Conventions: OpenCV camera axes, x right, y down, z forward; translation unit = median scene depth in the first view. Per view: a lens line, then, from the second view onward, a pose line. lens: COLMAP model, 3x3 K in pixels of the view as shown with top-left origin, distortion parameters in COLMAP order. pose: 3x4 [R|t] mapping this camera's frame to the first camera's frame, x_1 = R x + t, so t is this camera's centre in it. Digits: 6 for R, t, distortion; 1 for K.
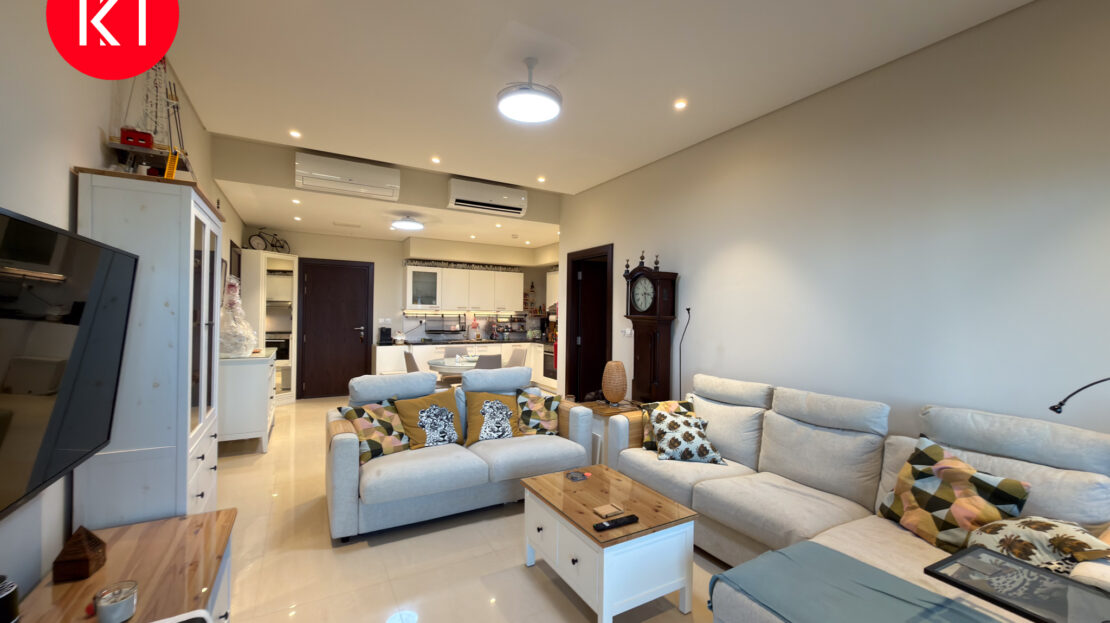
lens RADIAL K [[439.4, 0, 556.5], [0, 439.4, 310.9], [0, 0, 1]] dist [-0.000644, 0.000250]
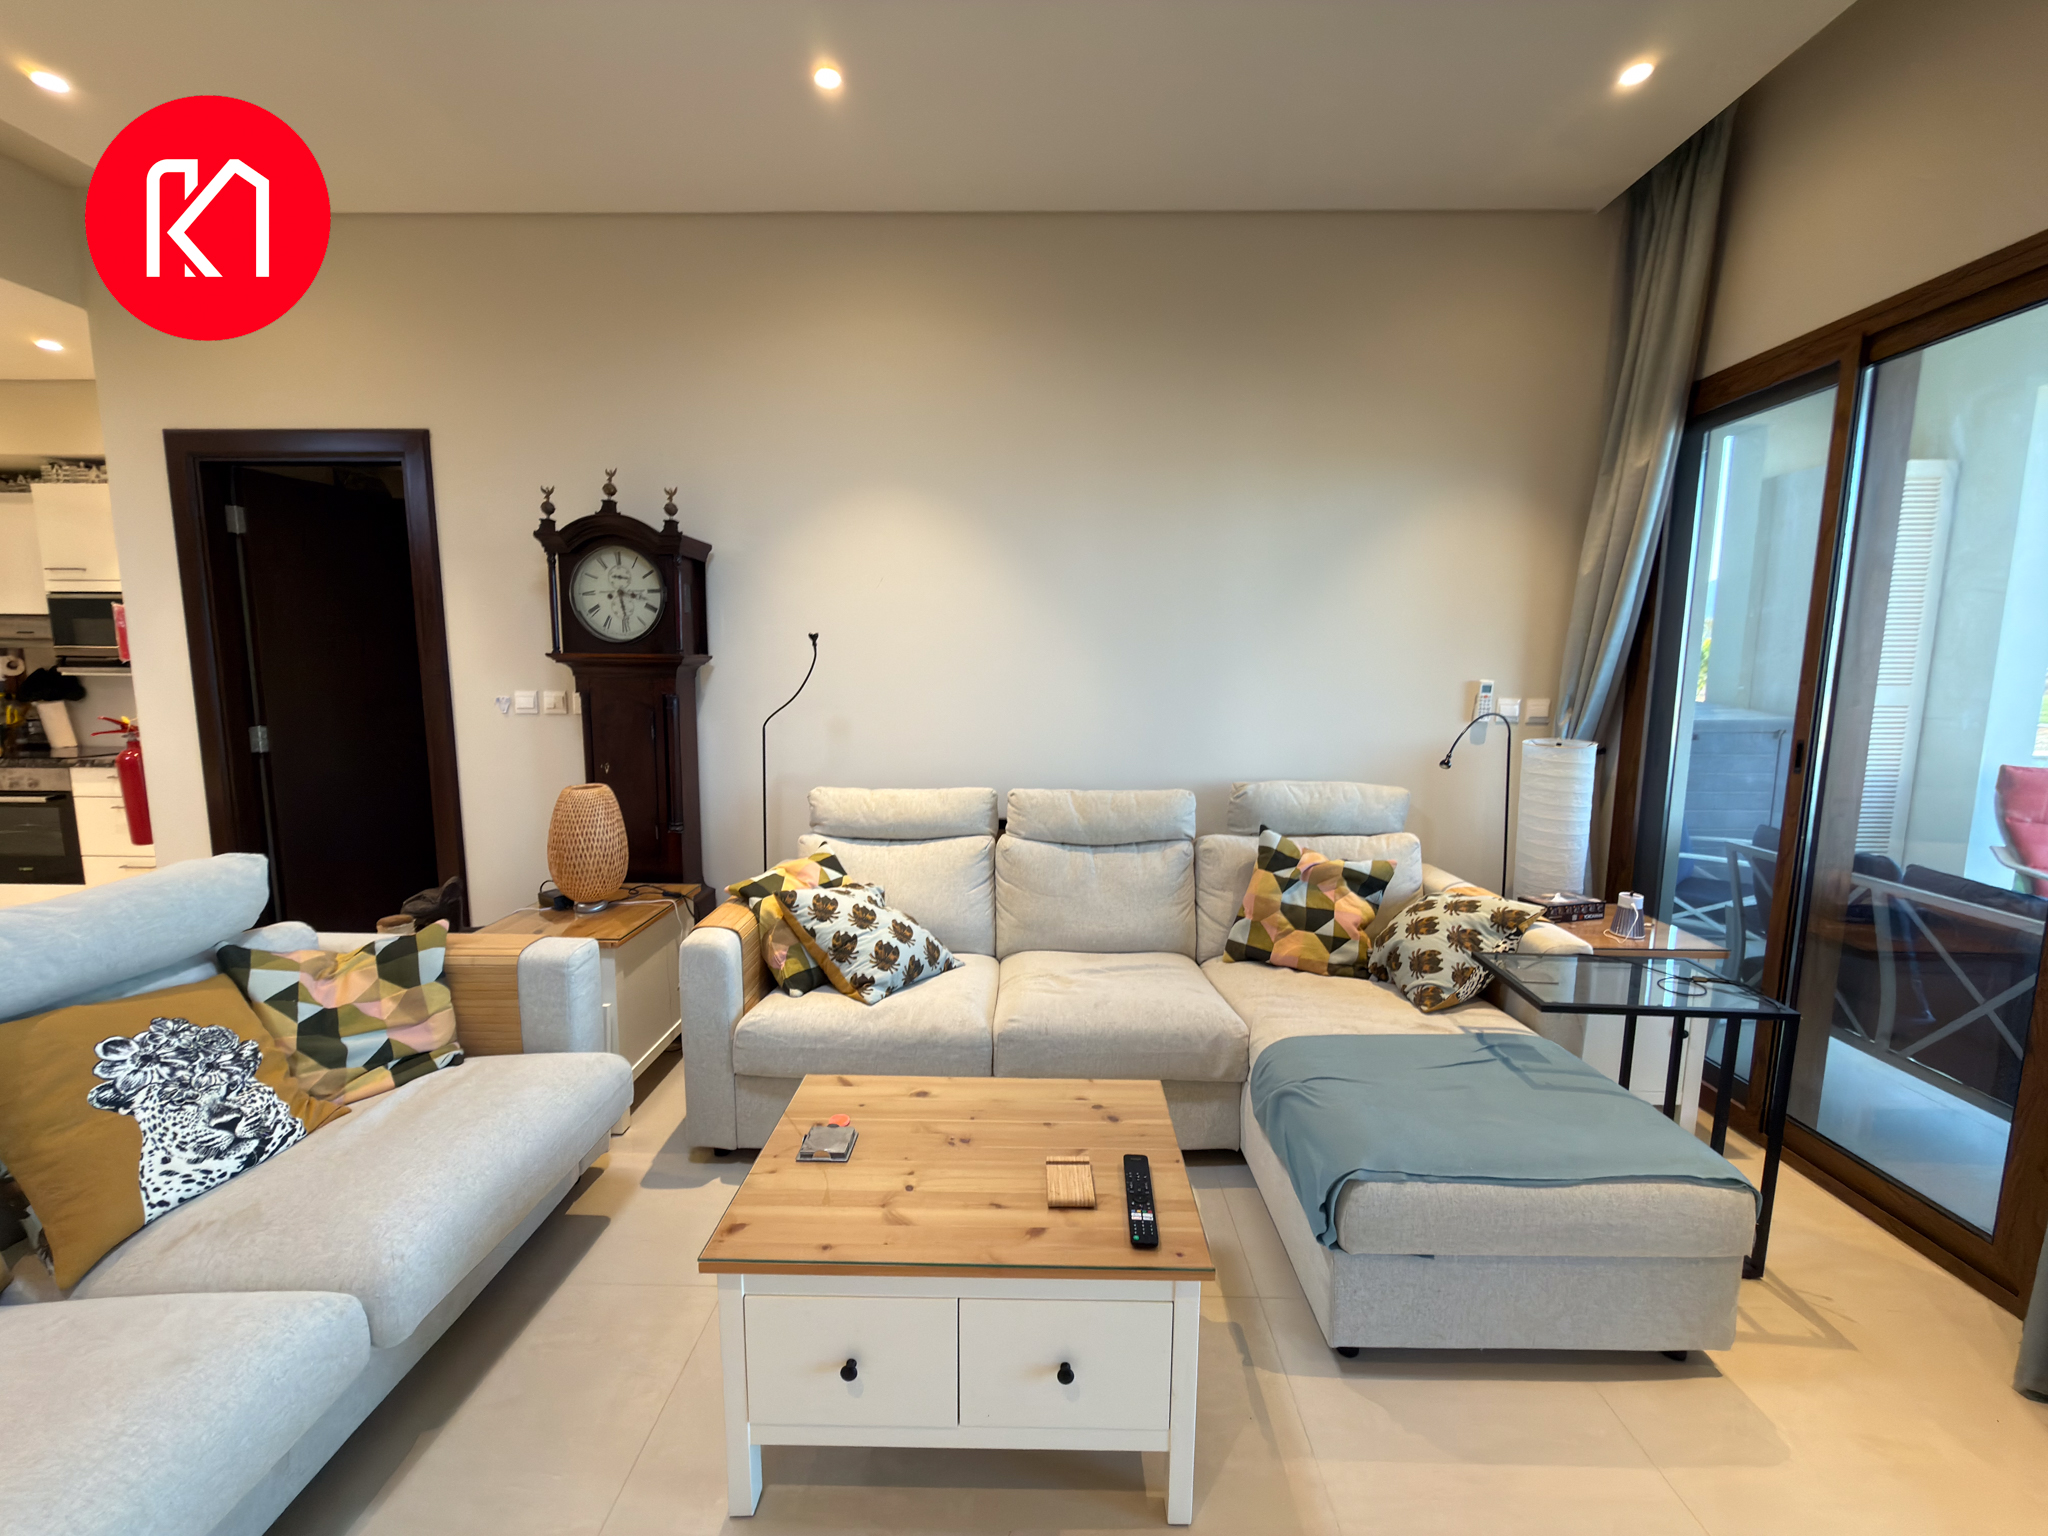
lens RADIAL K [[816.1, 0, 1026.9], [0, 816.1, 766.3], [0, 0, 1]] dist [-0.000541, -0.000158]
pose [[0.515412, -0.116082, 0.849044, -0.277920], [-0.003475, 0.990492, 0.137530, 0.011648], [-0.856936, -0.073835, 0.510107, 0.450228]]
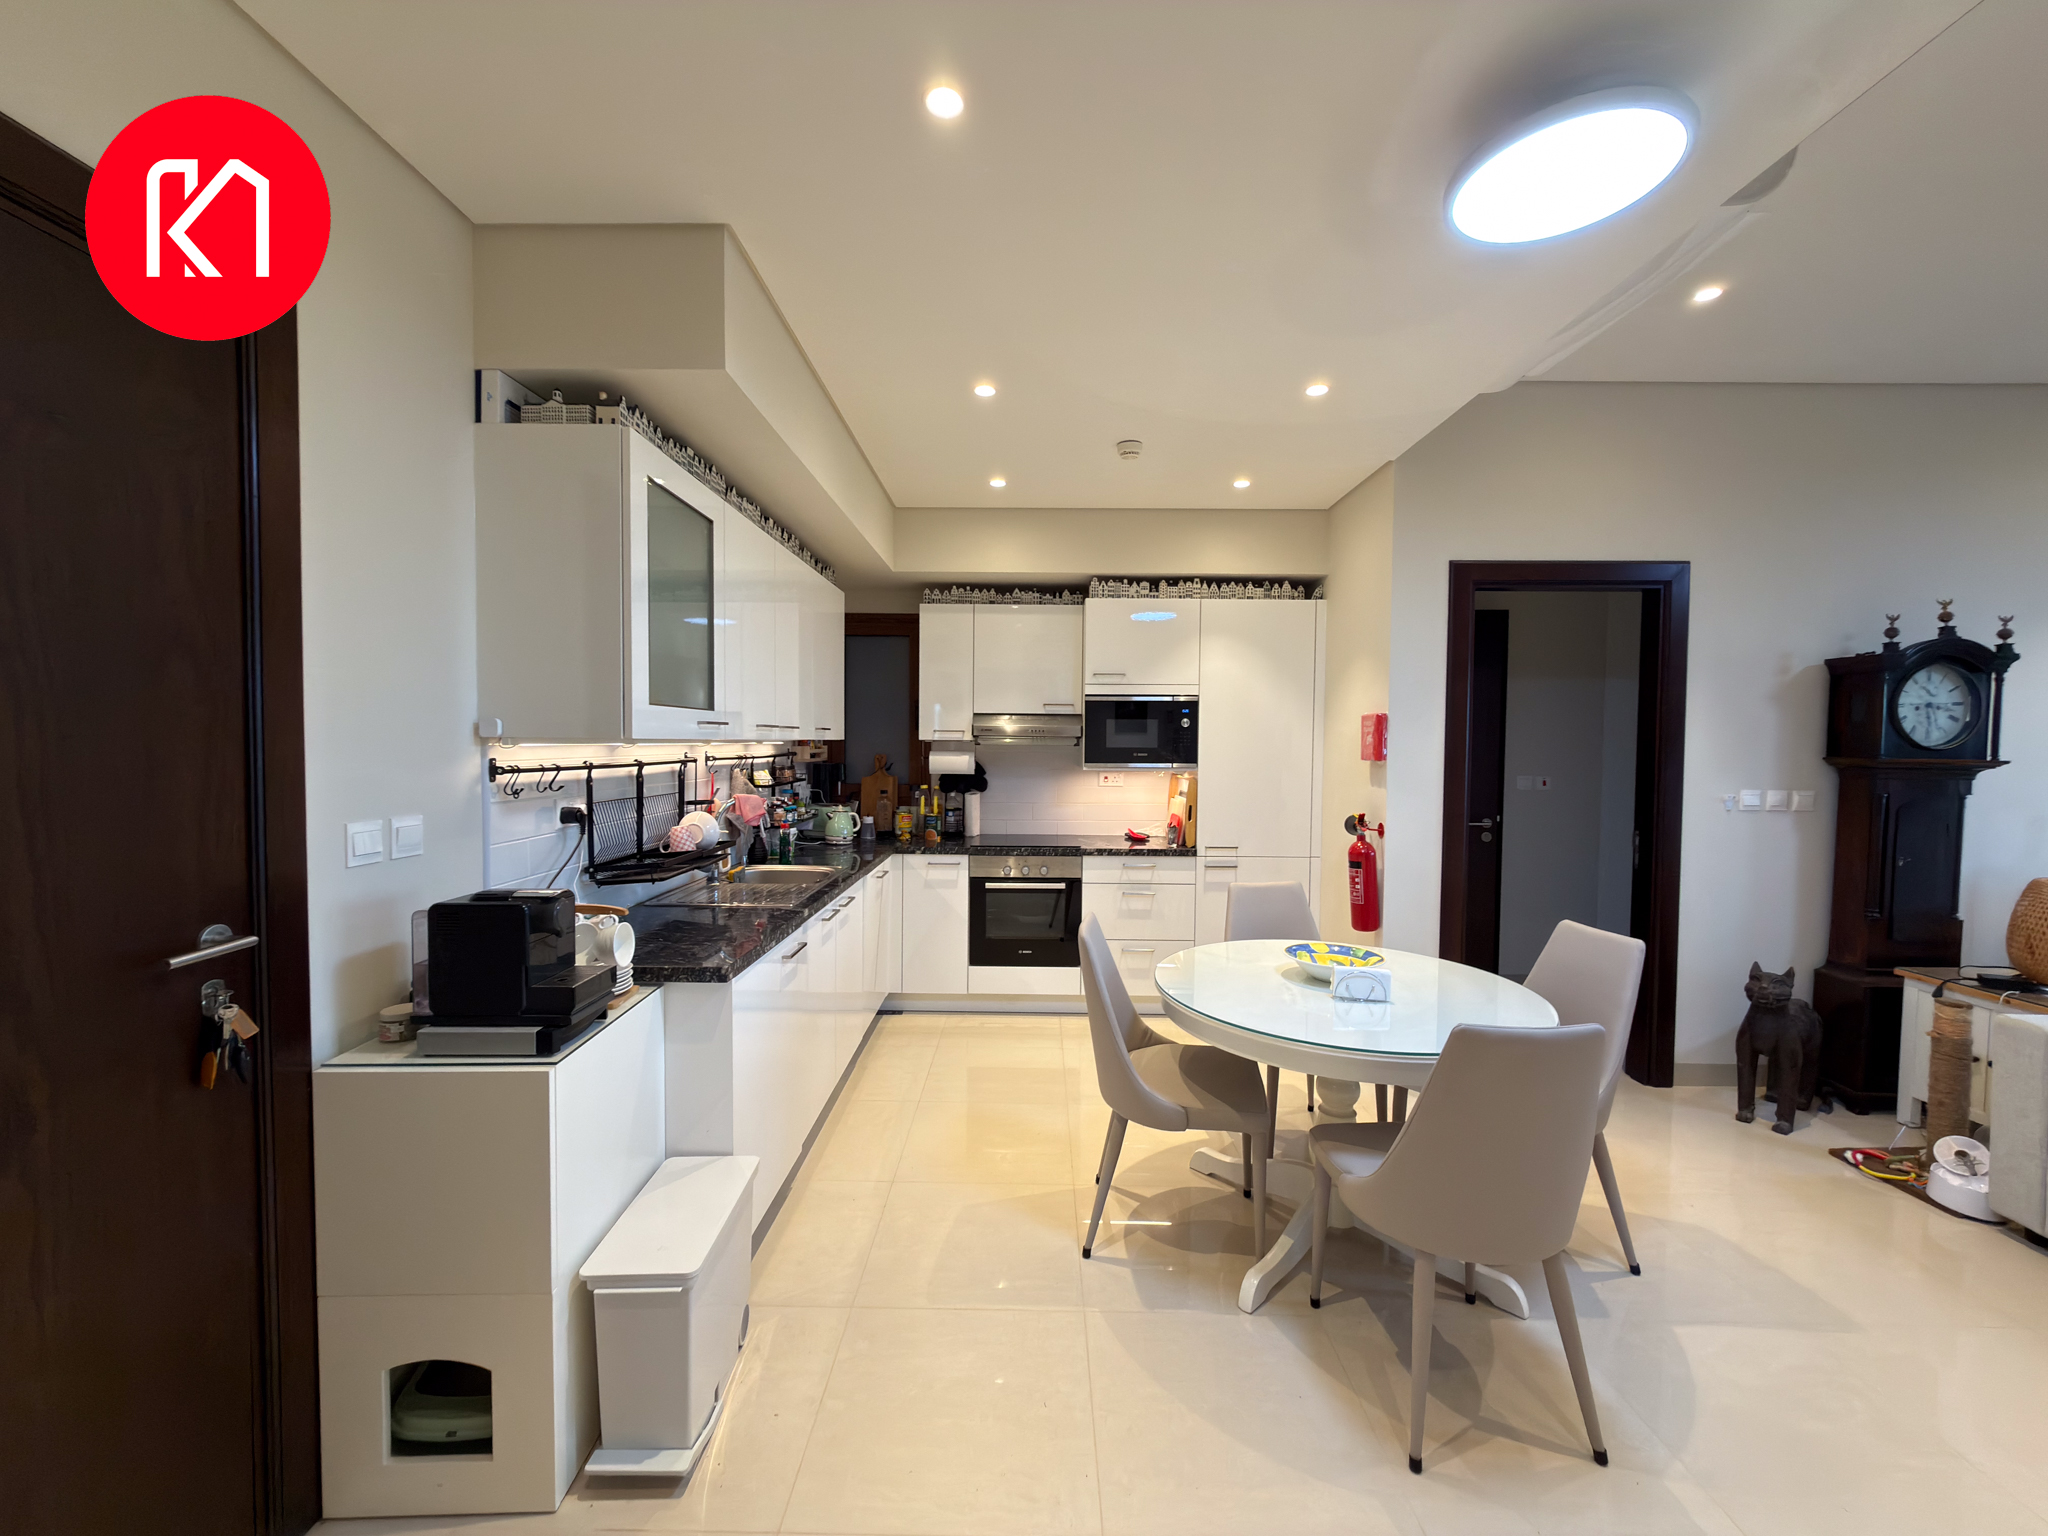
lens RADIAL K [[816.1, 0, 1027.9], [0, 816.1, 773.7], [0, 0, 1]] dist [-0.000541, -0.000158]
pose [[0.512244, -0.044322, 0.857696, -1.135699], [-0.005417, 0.998481, 0.054833, -0.016475], [-0.858823, -0.032734, 0.511225, 1.699993]]
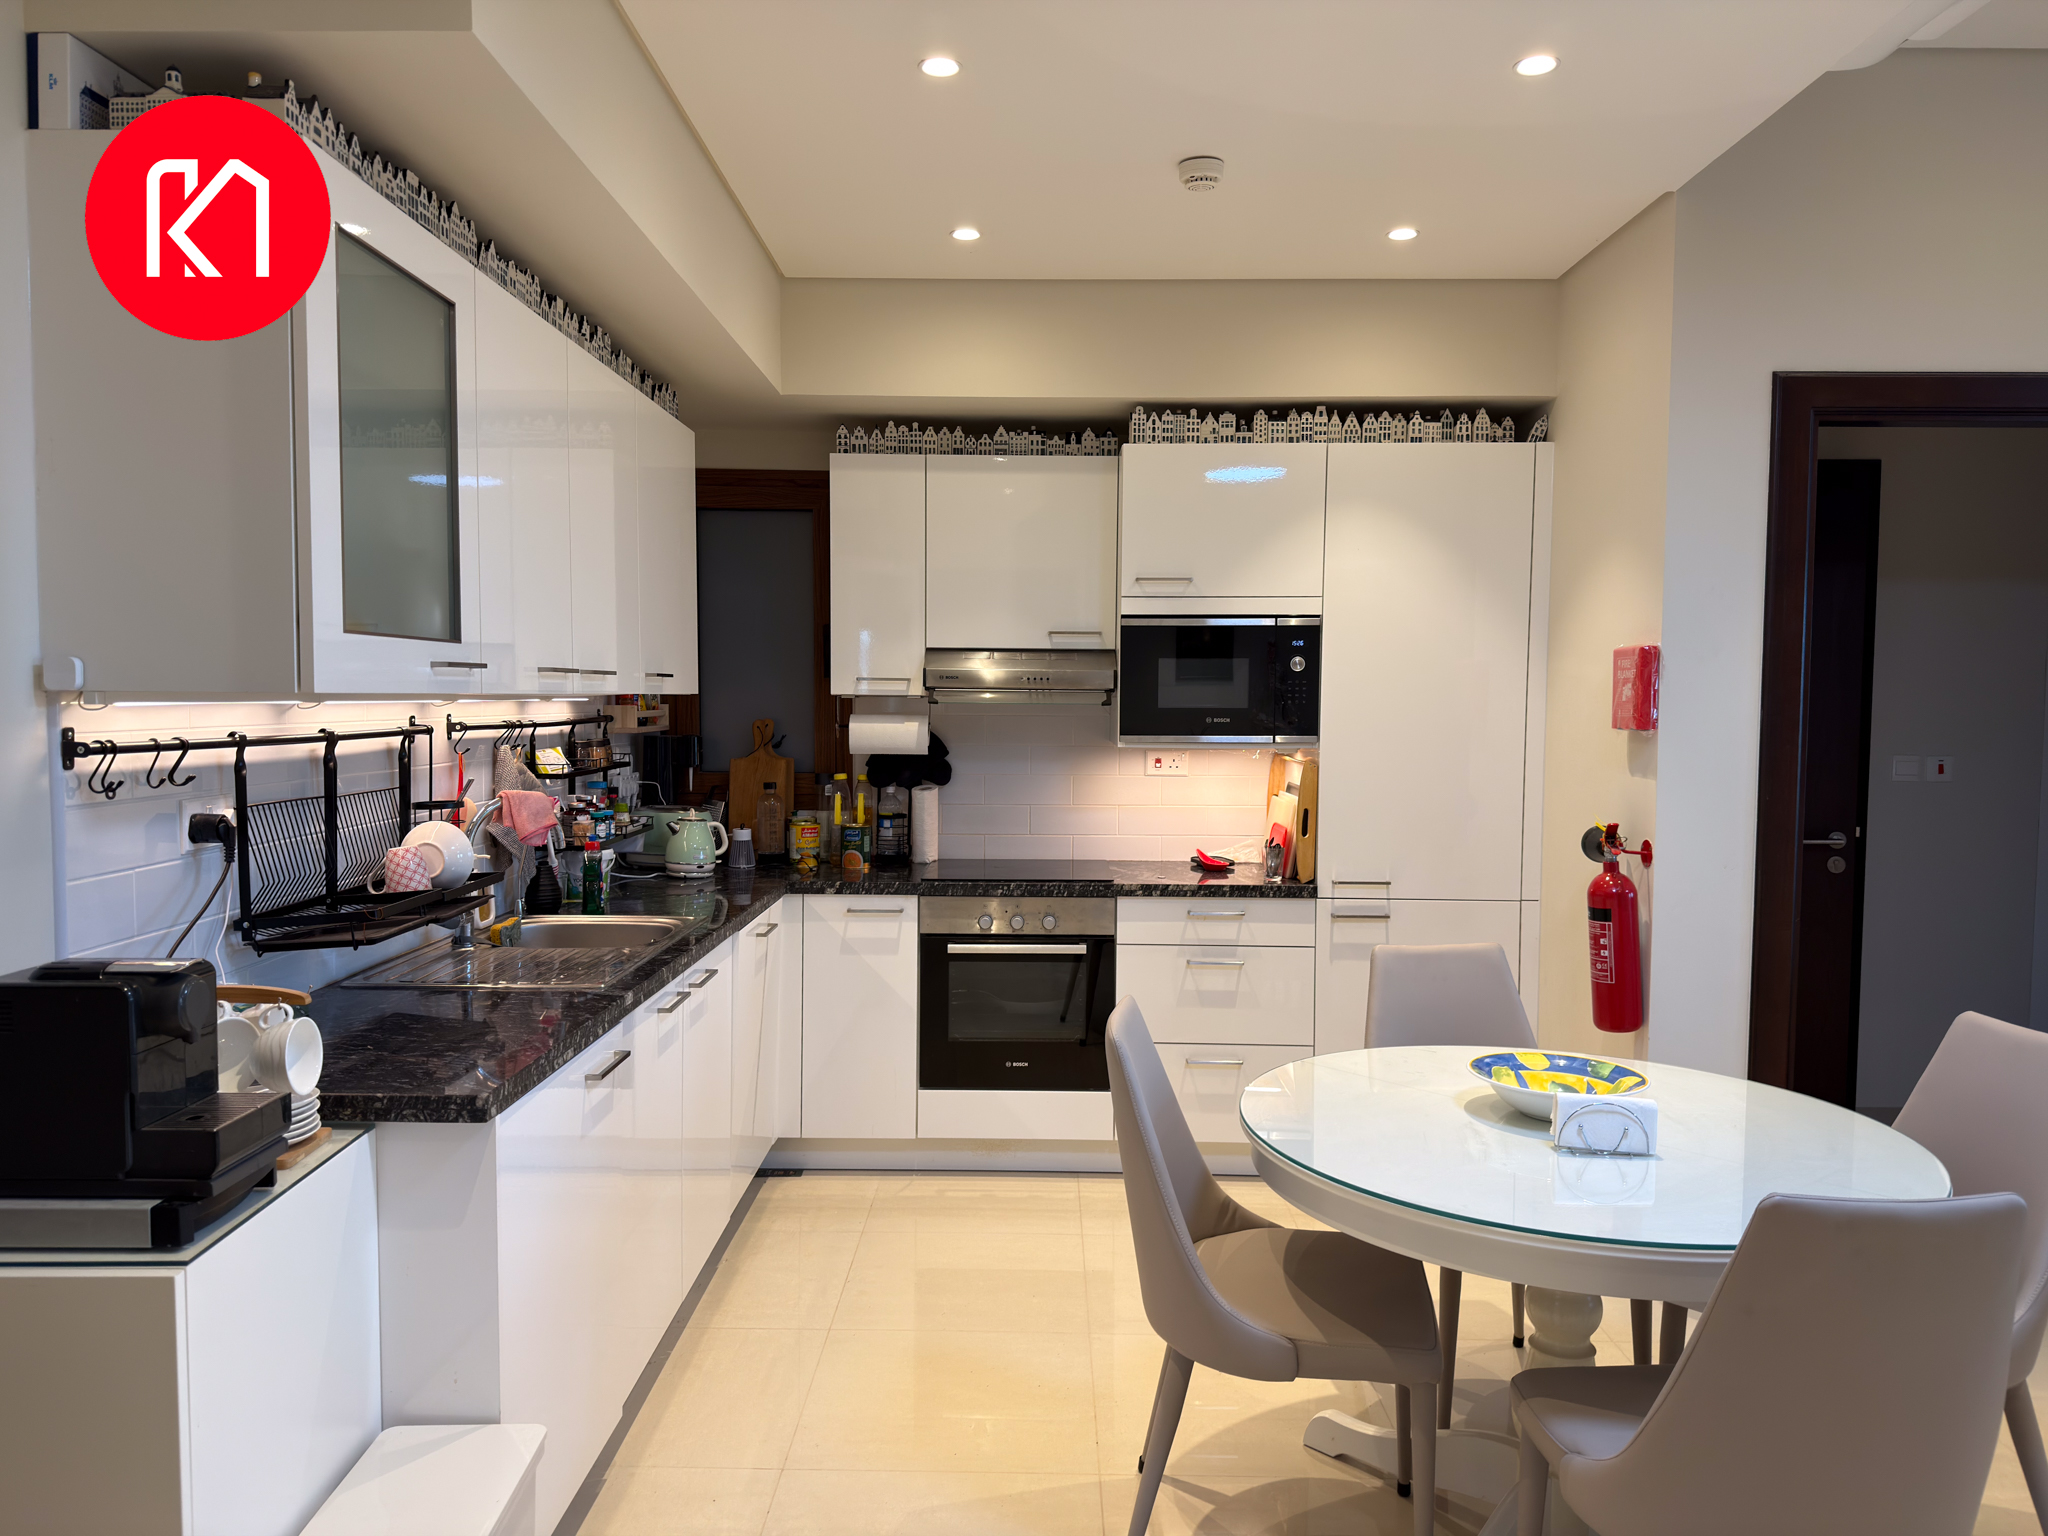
lens RADIAL K [[1364.6, 0, 984.0], [0, 1364.6, 799.7], [0, 0, 1]] dist [-0.050424, -0.000516]
pose [[0.537875, -0.072914, 0.839866, -1.083458], [-0.002418, 0.996115, 0.088027, -0.012503], [-0.843021, -0.049378, 0.535609, 1.726920]]
